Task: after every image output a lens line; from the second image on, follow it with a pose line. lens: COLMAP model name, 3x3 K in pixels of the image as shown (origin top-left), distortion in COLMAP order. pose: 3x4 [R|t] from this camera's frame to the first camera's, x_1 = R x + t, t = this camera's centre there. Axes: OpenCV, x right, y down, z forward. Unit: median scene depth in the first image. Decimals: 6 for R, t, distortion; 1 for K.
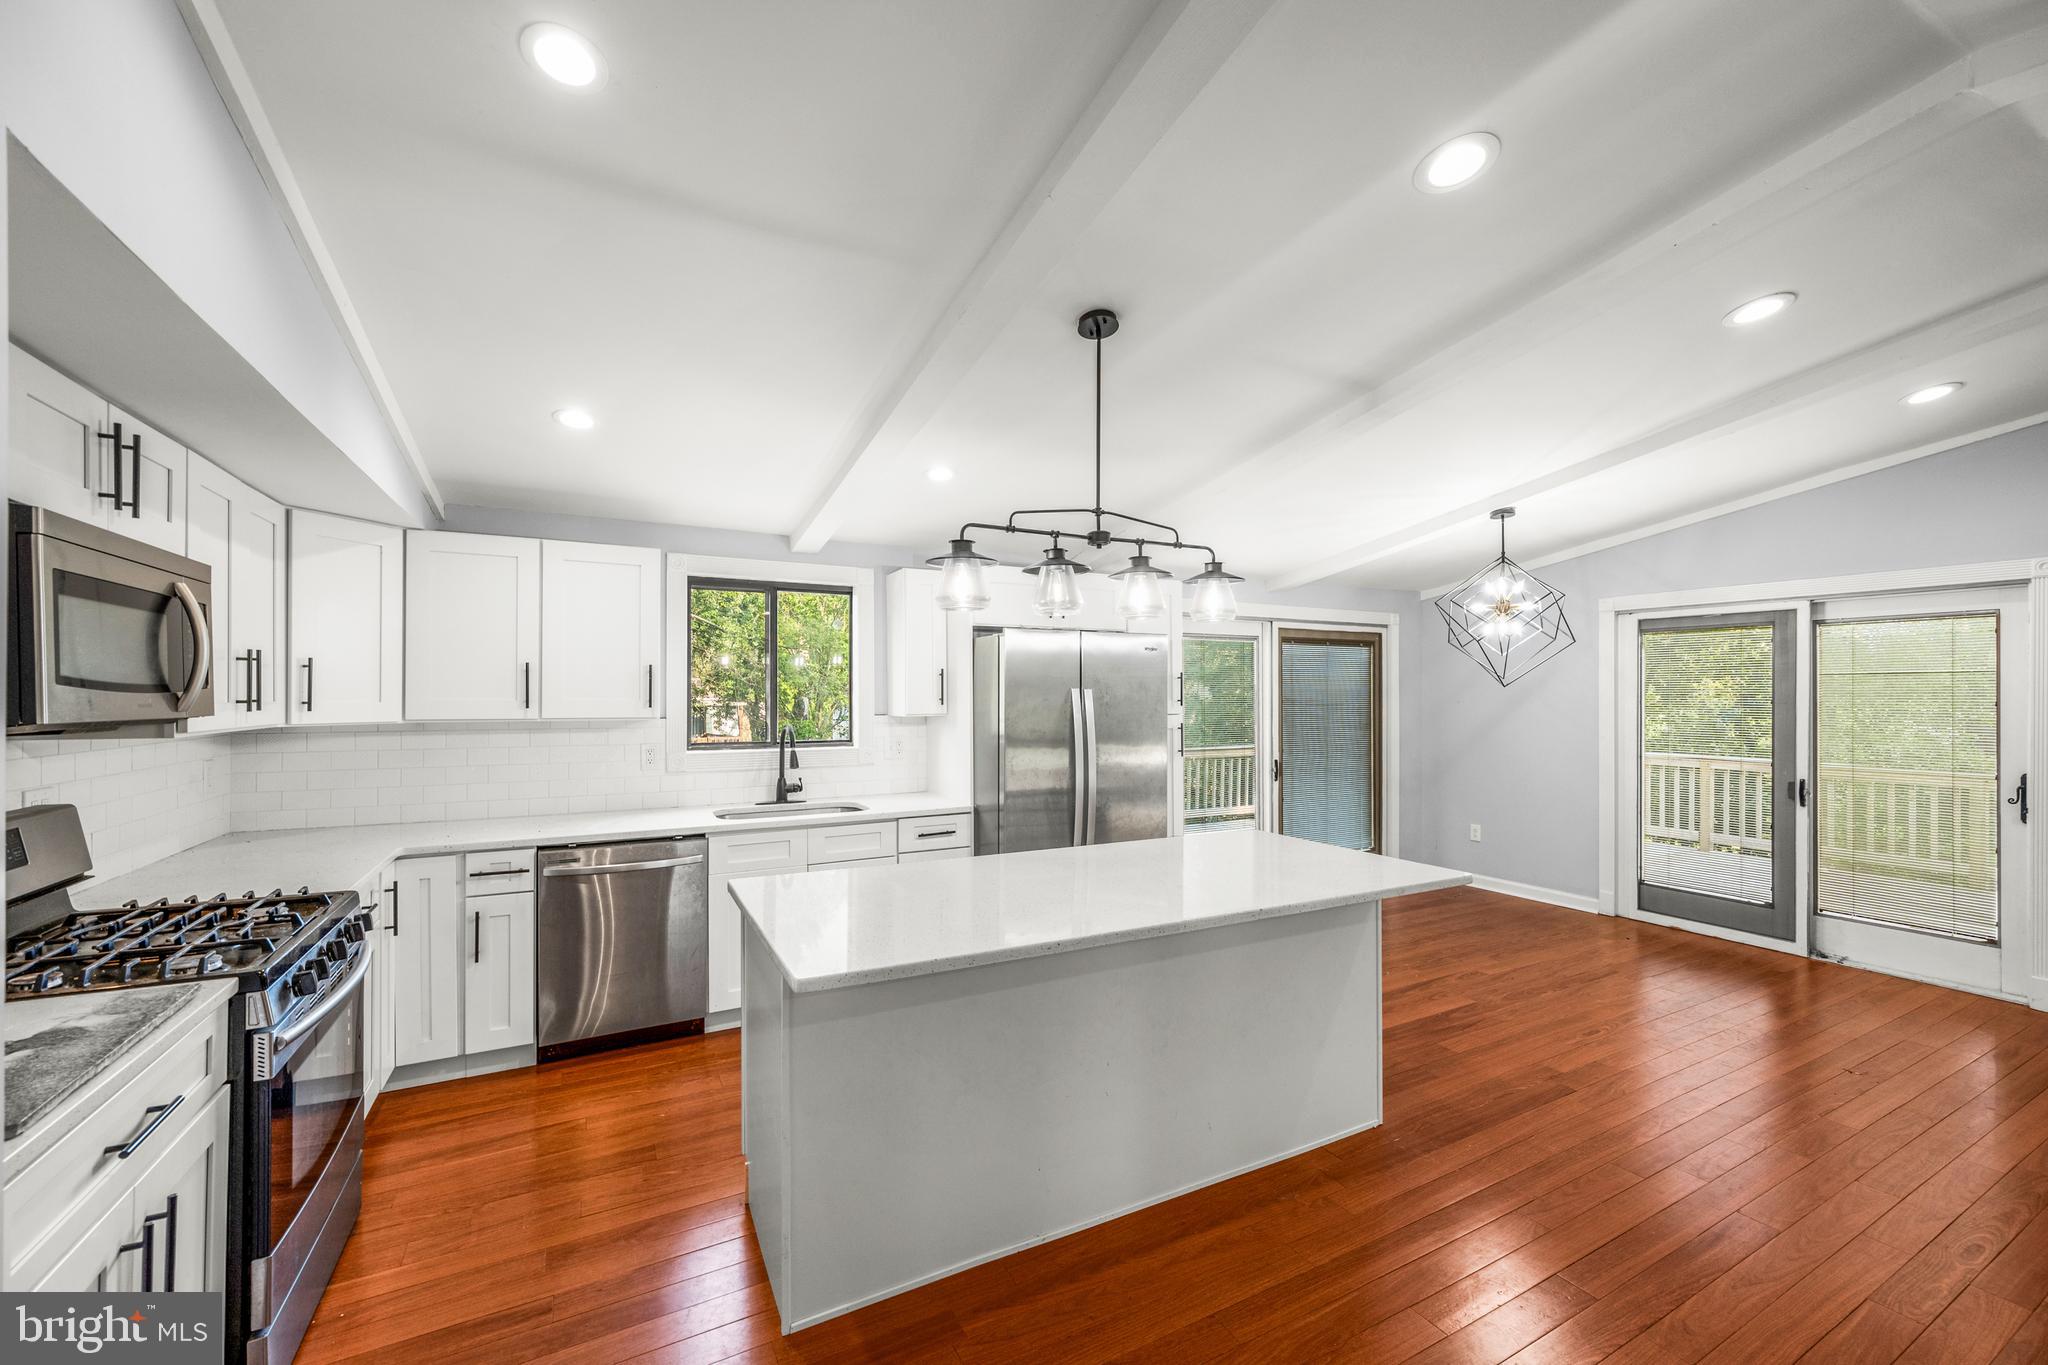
lens RADIAL K [[816.4, 0, 1032.5], [0, 816.4, 692.0], [0, 0, 1]] dist [-0.002517, -0.000006]
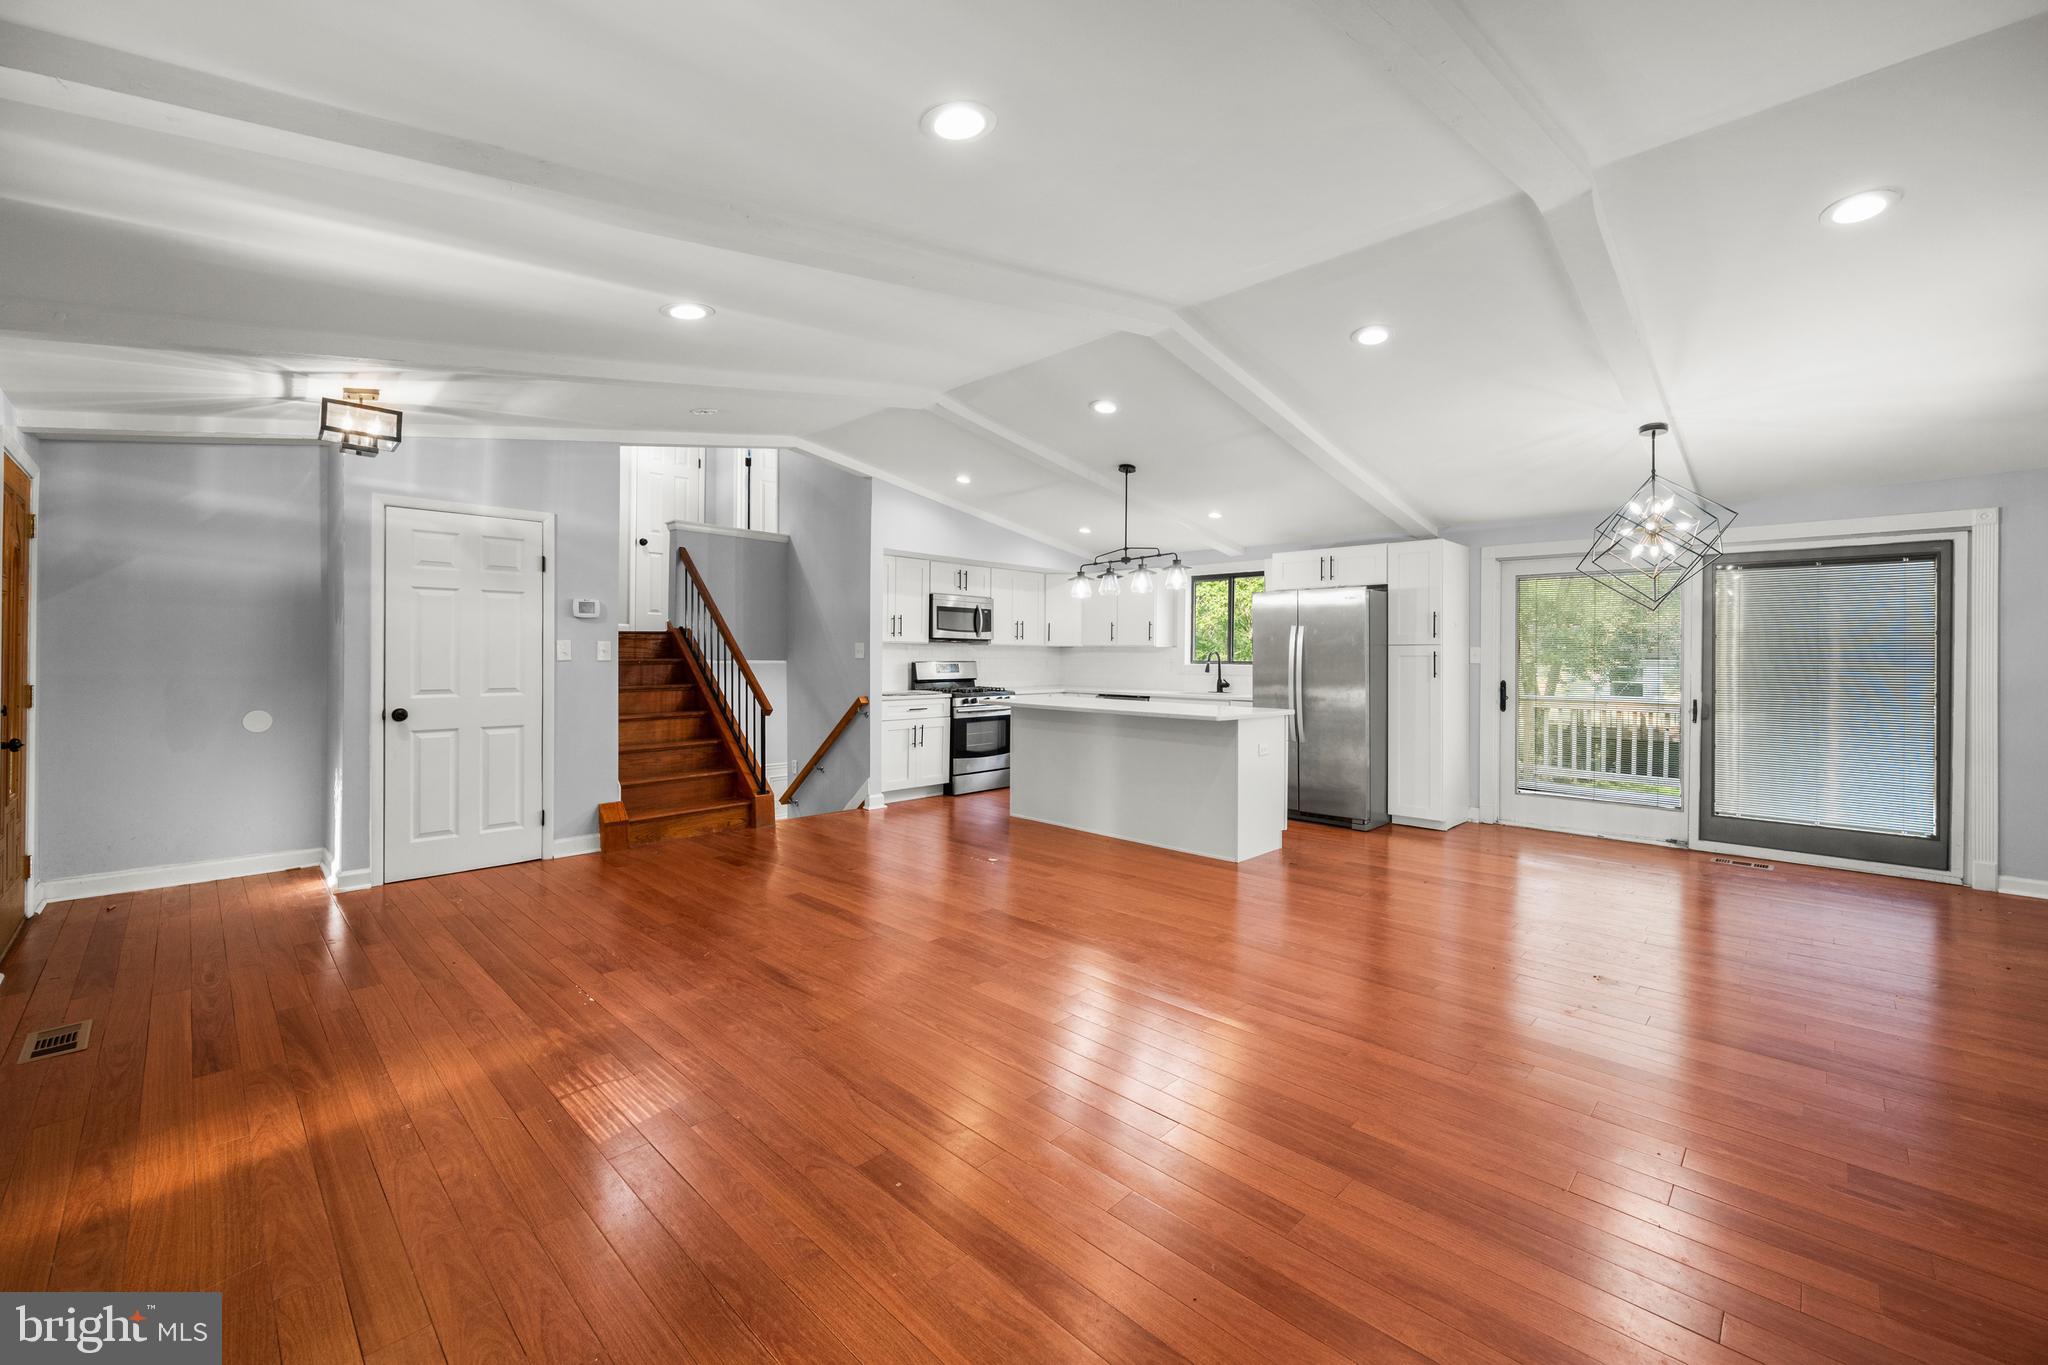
lens RADIAL K [[816.4, 0, 1017.8], [0, 816.4, 646.5], [0, 0, 1]] dist [-0.002517, -0.000006]
pose [[0.293766, -0.007896, -0.955845, 1.347906], [-0.004955, 0.999940, -0.009783, 0.051449], [0.955864, 0.007611, 0.293709, 0.007458]]
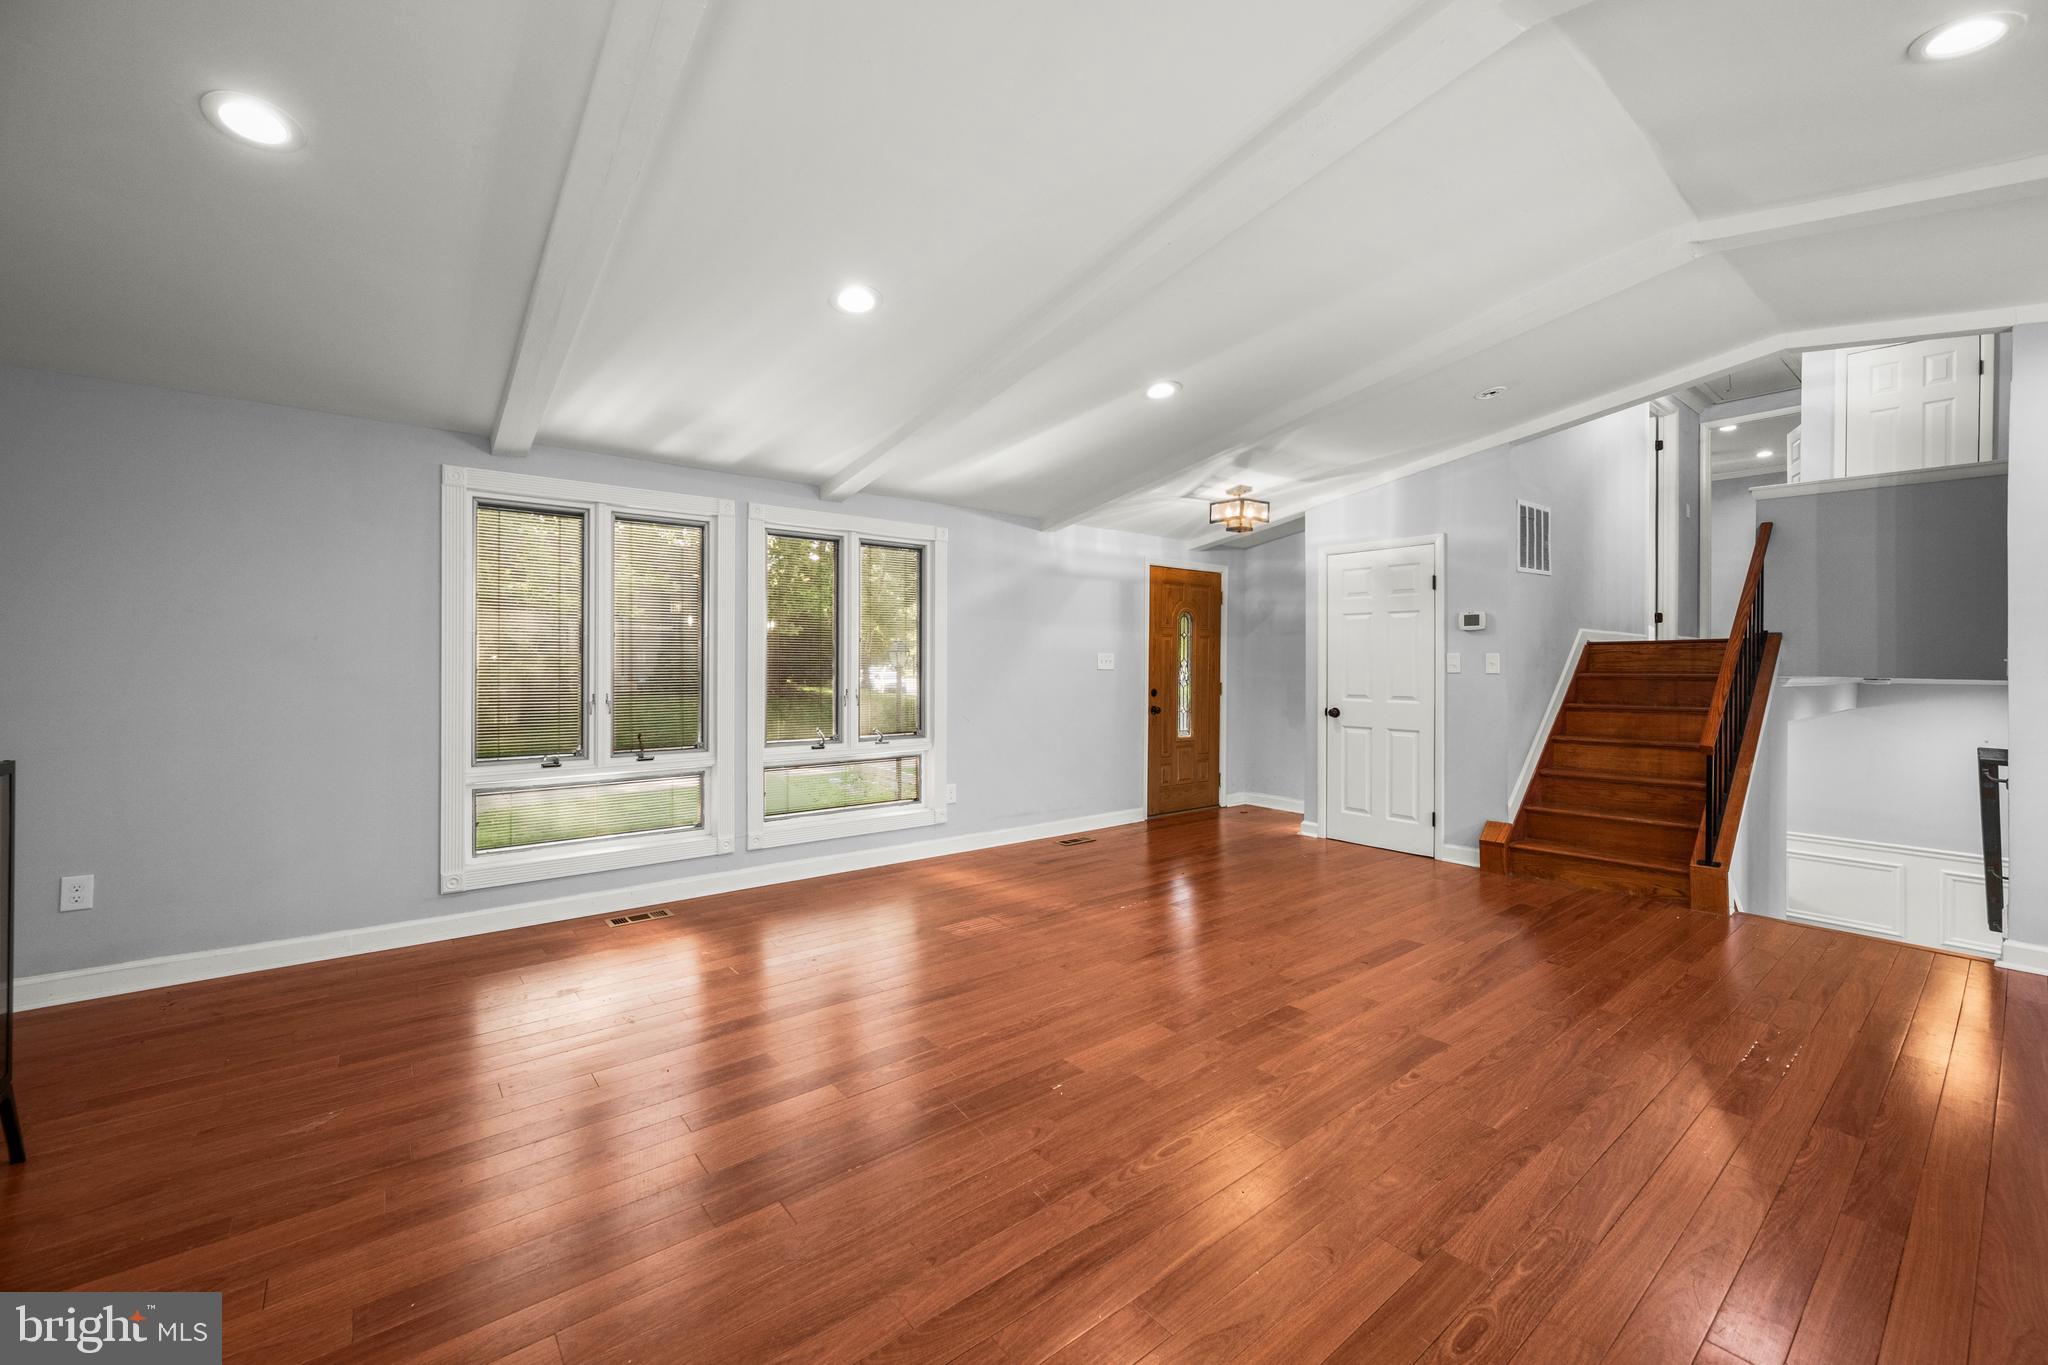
lens RADIAL K [[816.4, 0, 1023.7], [0, 816.4, 665.3], [0, 0, 1]] dist [-0.002517, -0.000006]
pose [[-0.983453, -0.004708, -0.181105, 0.862842], [-0.004951, 0.999987, 0.000889, 0.054280], [0.181098, 0.001770, -0.983463, 0.838697]]
